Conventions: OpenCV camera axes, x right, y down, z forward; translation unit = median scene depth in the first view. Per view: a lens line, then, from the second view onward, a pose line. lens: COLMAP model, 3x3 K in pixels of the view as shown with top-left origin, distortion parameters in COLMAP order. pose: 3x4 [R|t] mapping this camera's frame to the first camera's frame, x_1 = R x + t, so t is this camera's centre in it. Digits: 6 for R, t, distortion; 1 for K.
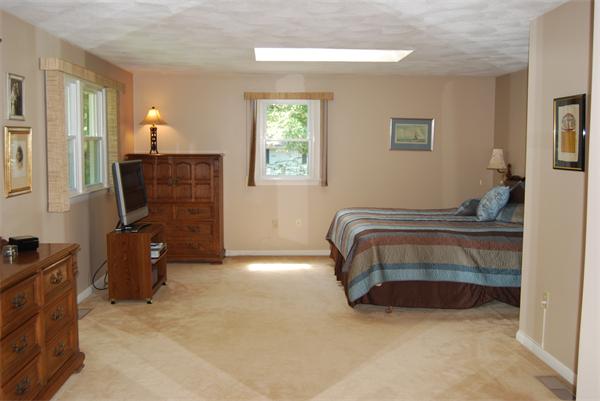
lens RADIAL K [[473.0, 0, 300.0], [0, 473.0, 200.5], [0, 0, 1]] dist [-0.113621, -0.000216]
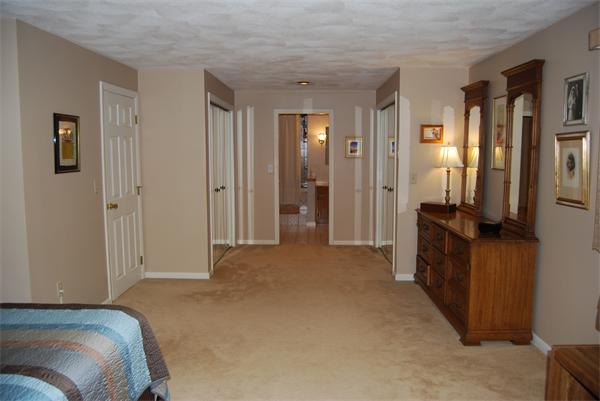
lens RADIAL K [[473.0, 0, 300.0], [0, 473.0, 200.5], [0, 0, 1]] dist [-0.113621, -0.000216]
pose [[-0.996336, -0.008436, 0.085105, -0.150444], [0.009650, 0.977677, 0.209894, -0.226791], [-0.084976, 0.209946, -0.974013, 1.974417]]
